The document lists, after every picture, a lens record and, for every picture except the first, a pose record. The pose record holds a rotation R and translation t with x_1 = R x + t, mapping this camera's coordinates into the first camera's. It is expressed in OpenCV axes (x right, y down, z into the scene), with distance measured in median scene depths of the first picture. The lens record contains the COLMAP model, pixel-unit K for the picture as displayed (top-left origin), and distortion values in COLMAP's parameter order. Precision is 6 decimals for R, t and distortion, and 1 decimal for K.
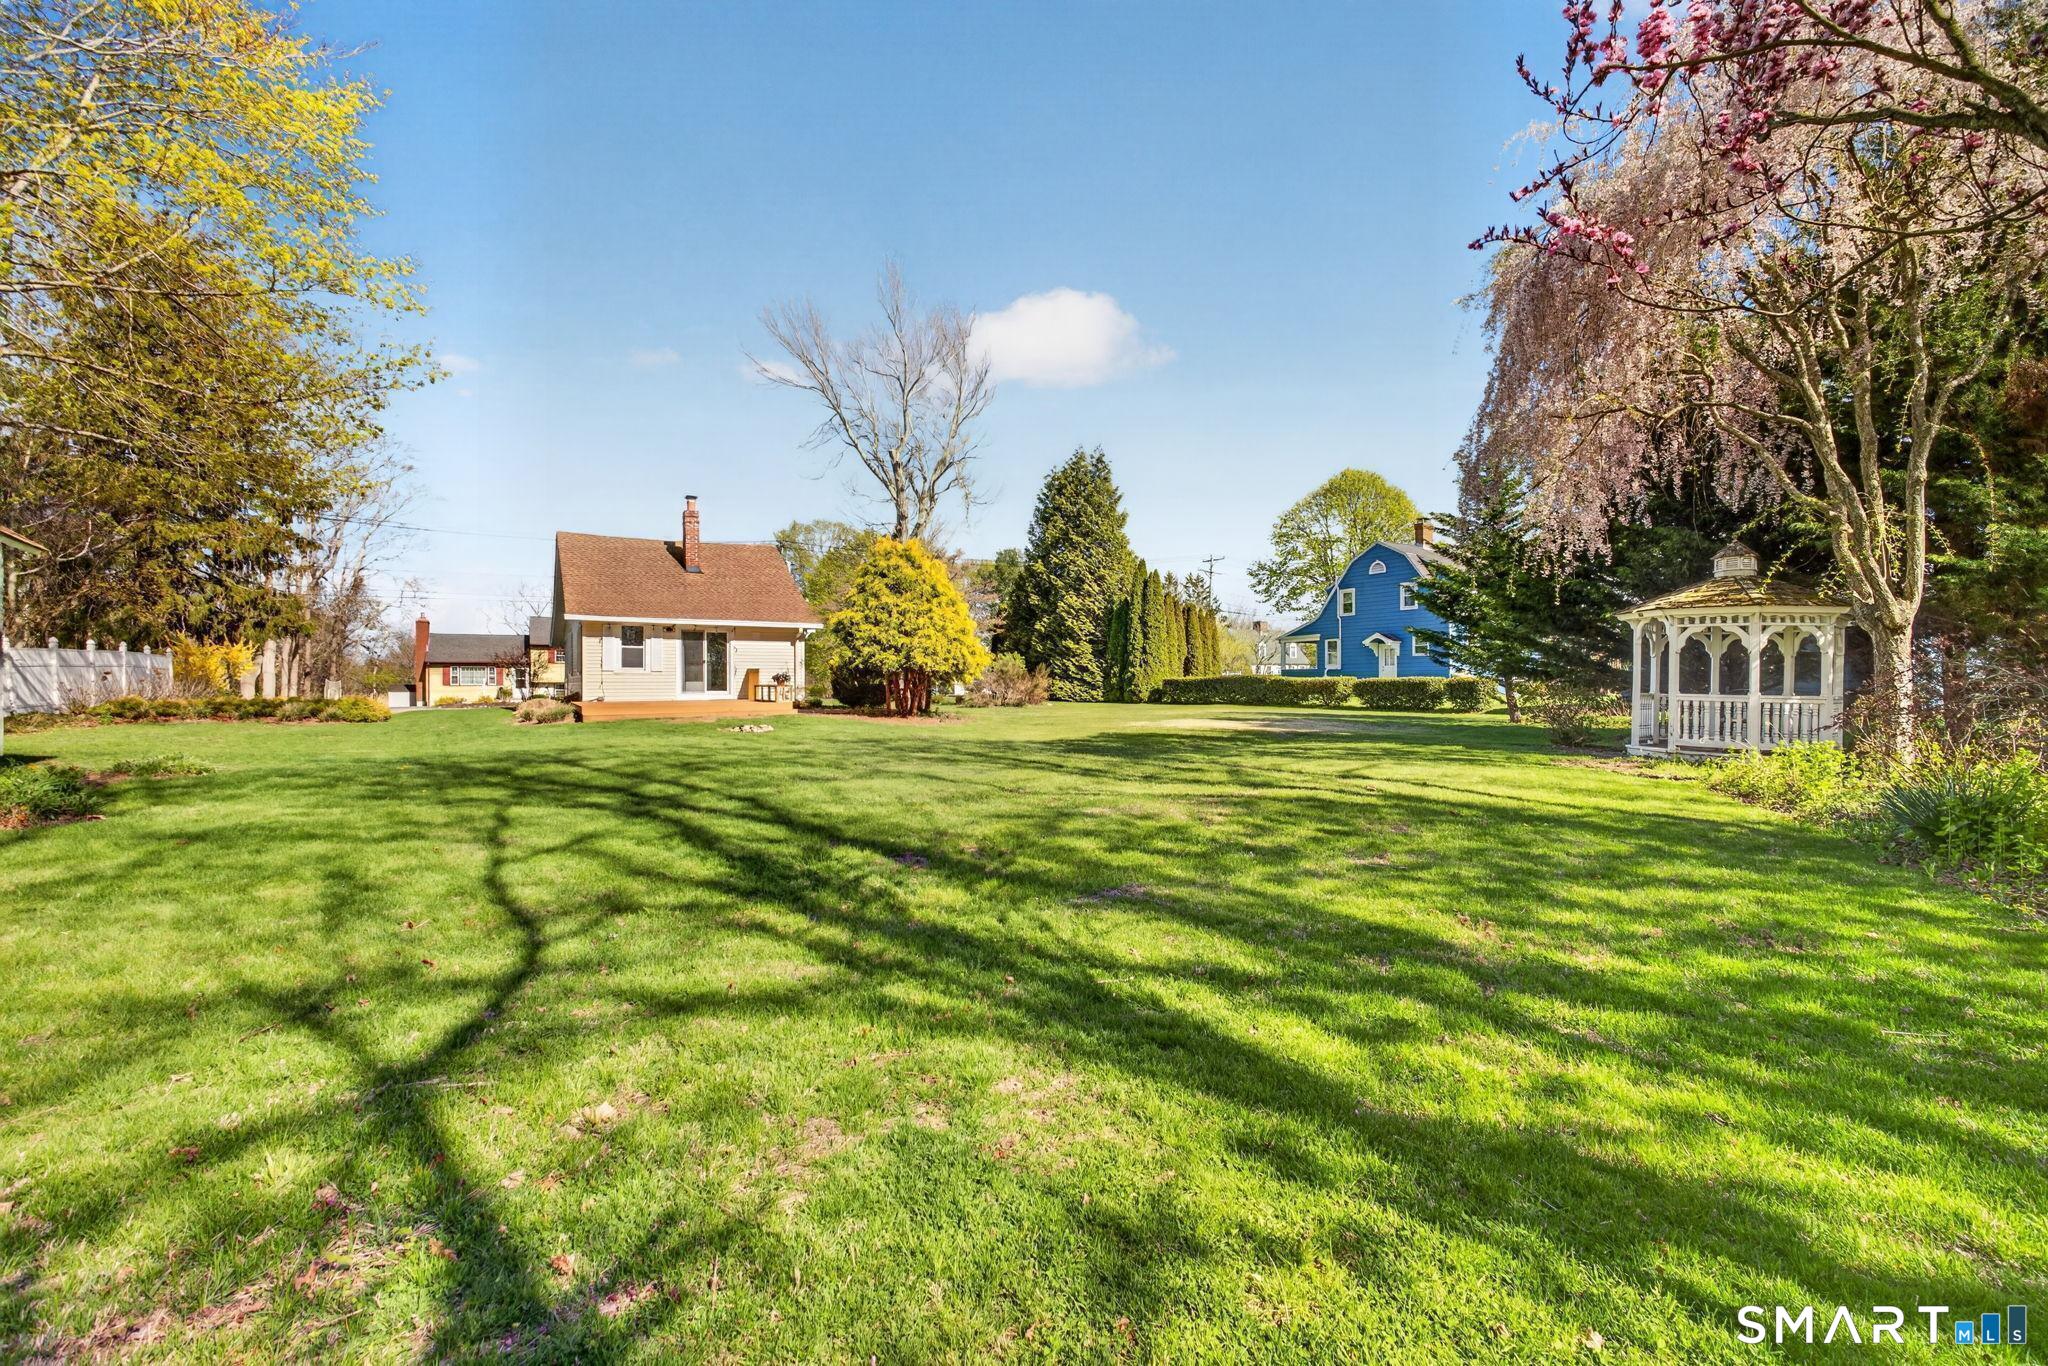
lens RADIAL K [[879.3, 0, 1022.4], [0, 879.3, 682.6], [0, 0, 1]] dist [-0.007538, -0.000263]
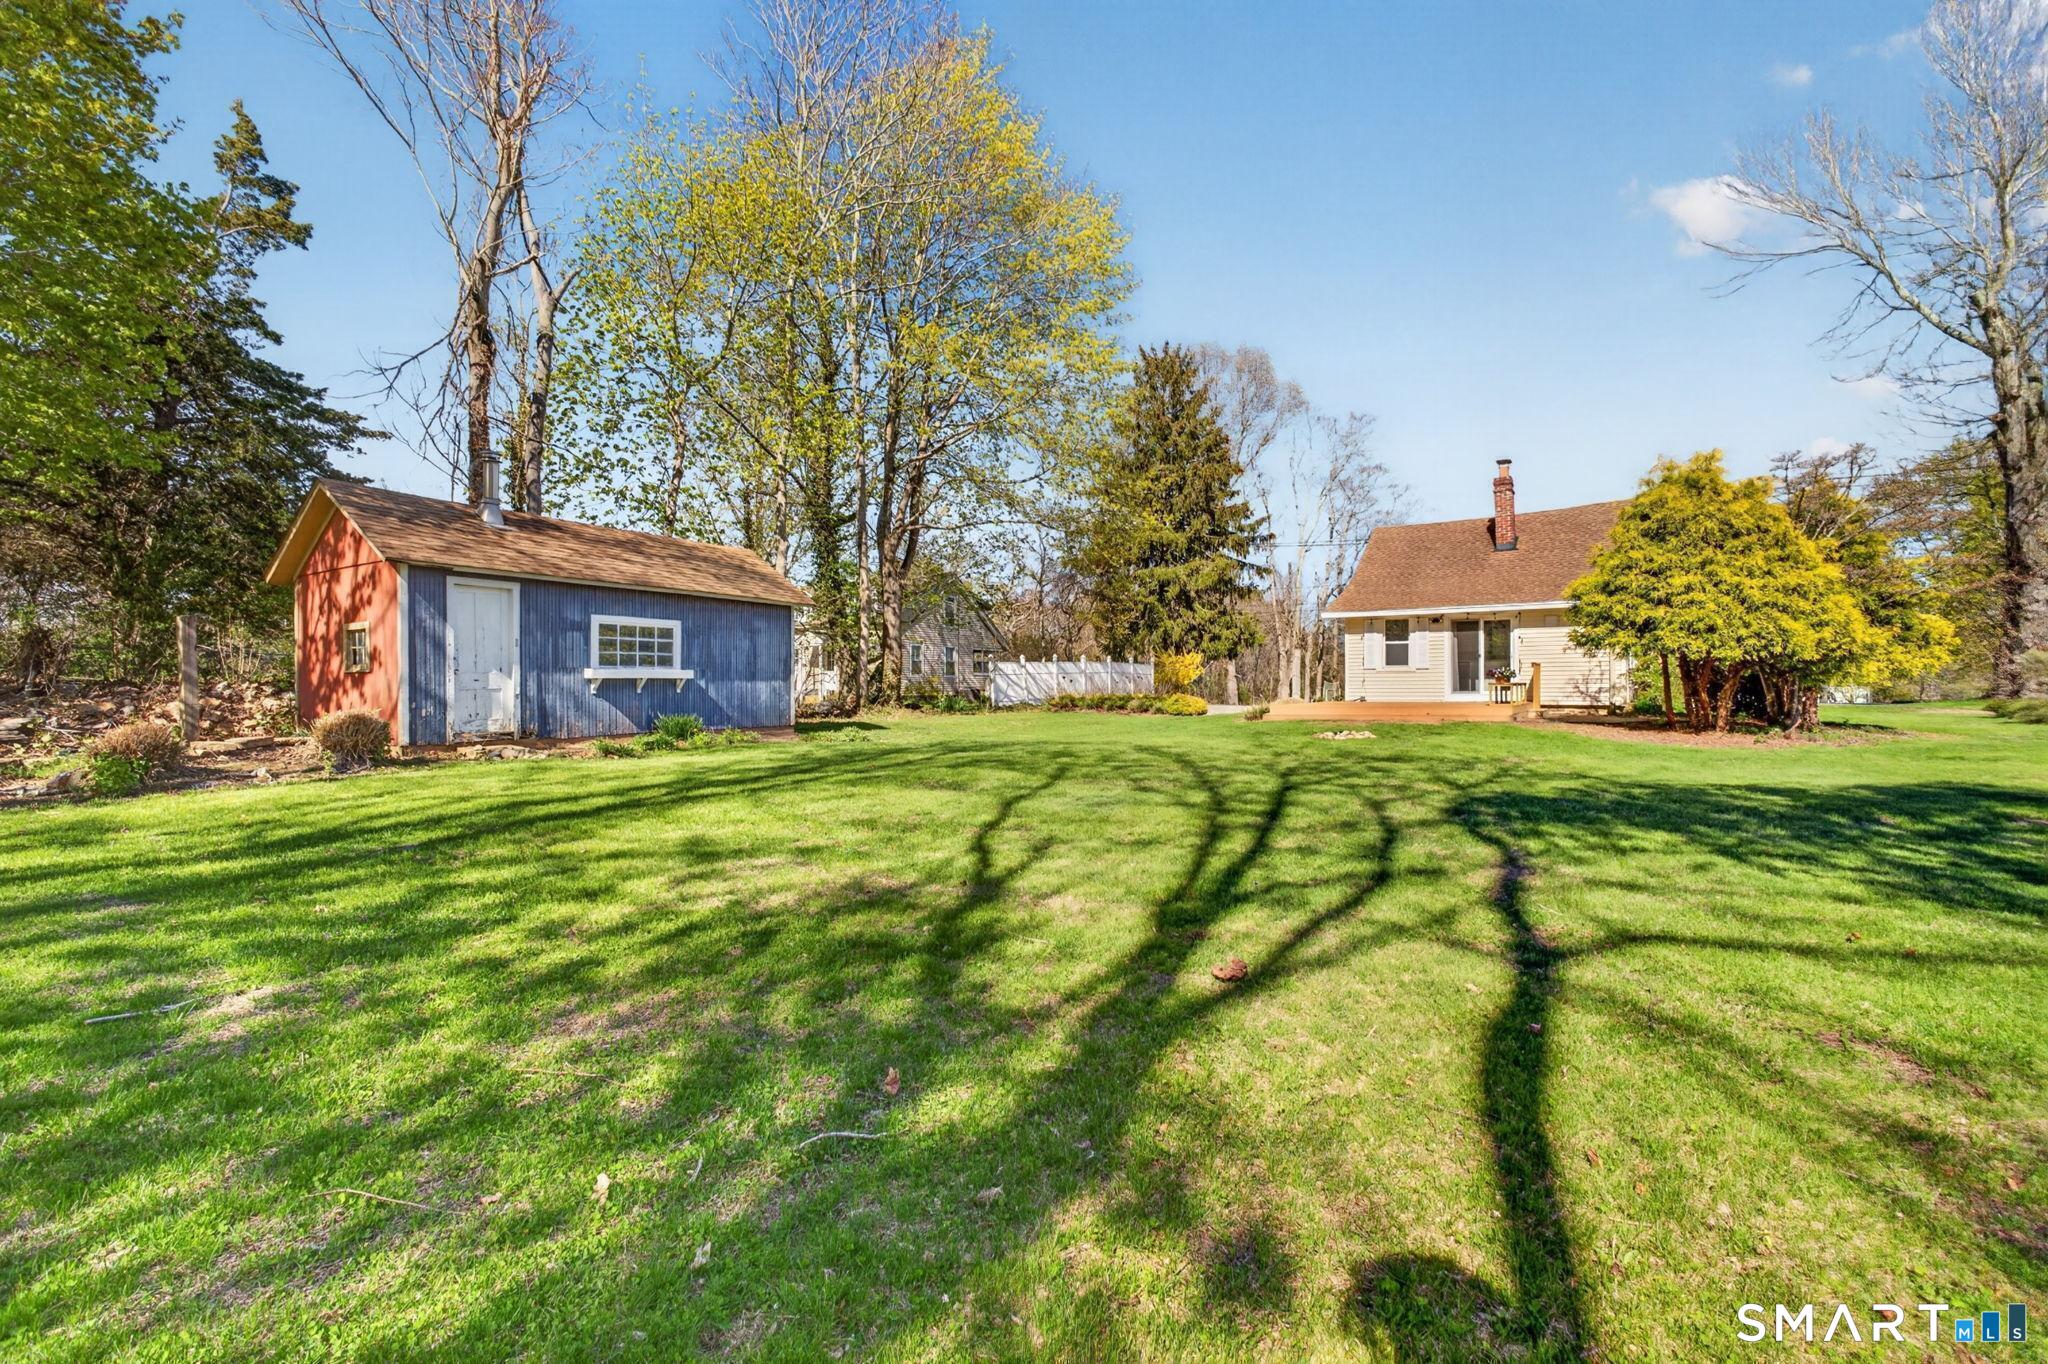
lens RADIAL K [[879.3, 0, 1022.9], [0, 879.3, 682.0], [0, 0, 1]] dist [-0.007538, -0.000263]
pose [[0.439765, -0.006196, -0.898092, 0.203423], [0.002093, 0.999981, -0.005874, 0.004584], [0.898111, 0.000704, 0.439769, 0.258055]]
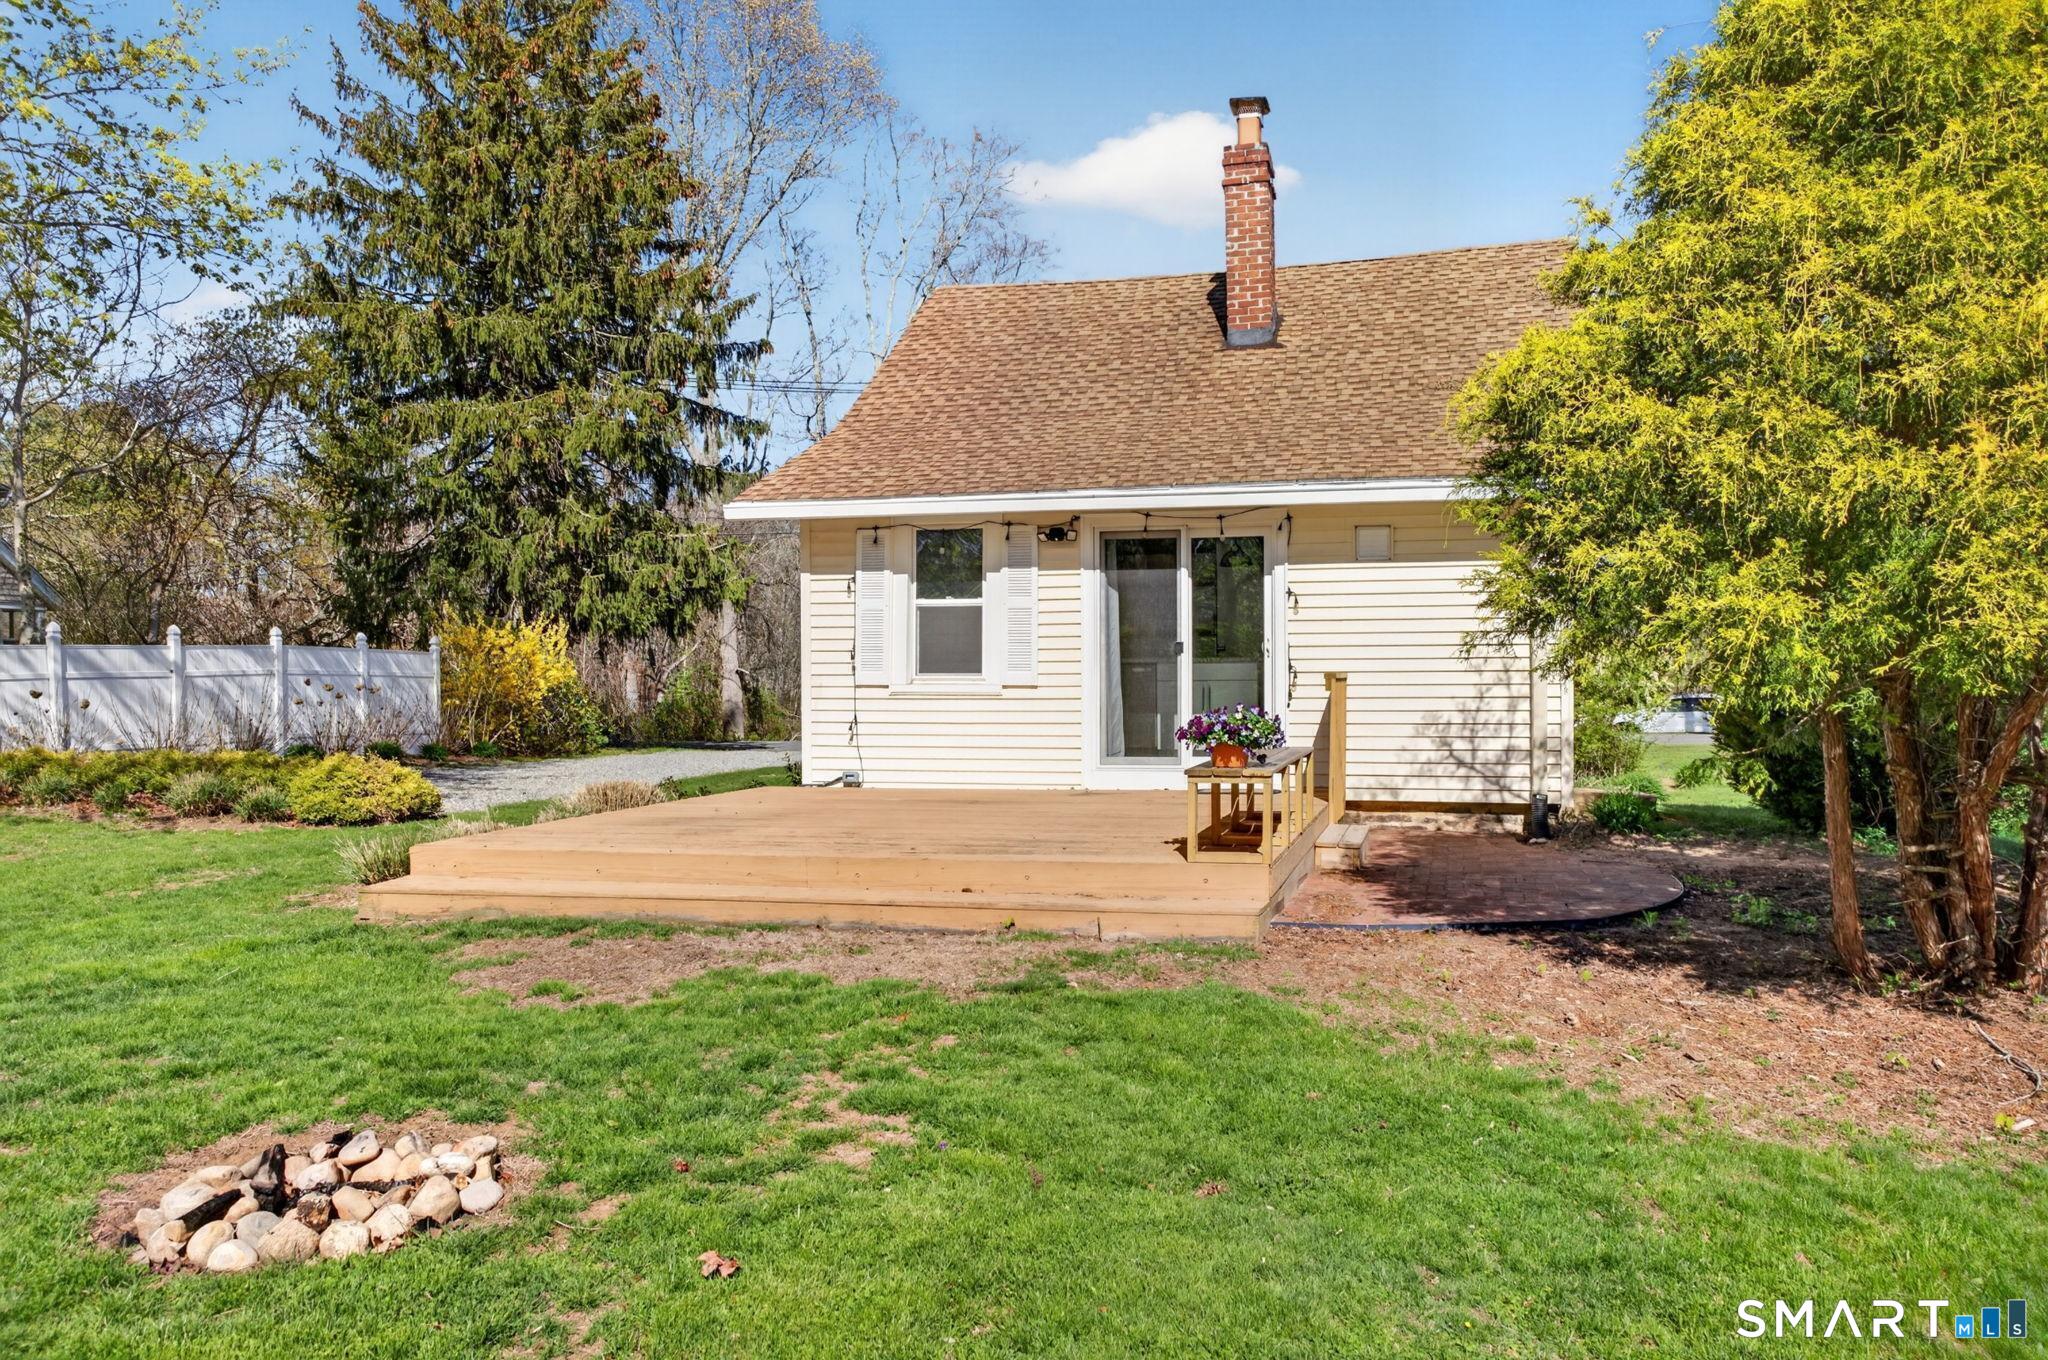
lens RADIAL K [[1657.1, 0, 1017.0], [0, 1657.1, 693.0], [0, 0, 1]] dist [-0.045641, 0.002907]
pose [[0.727420, 0.002285, -0.686189, -0.053071], [0.005605, 0.999941, 0.009271, -0.015648], [0.686169, -0.010590, 0.727365, 0.626525]]
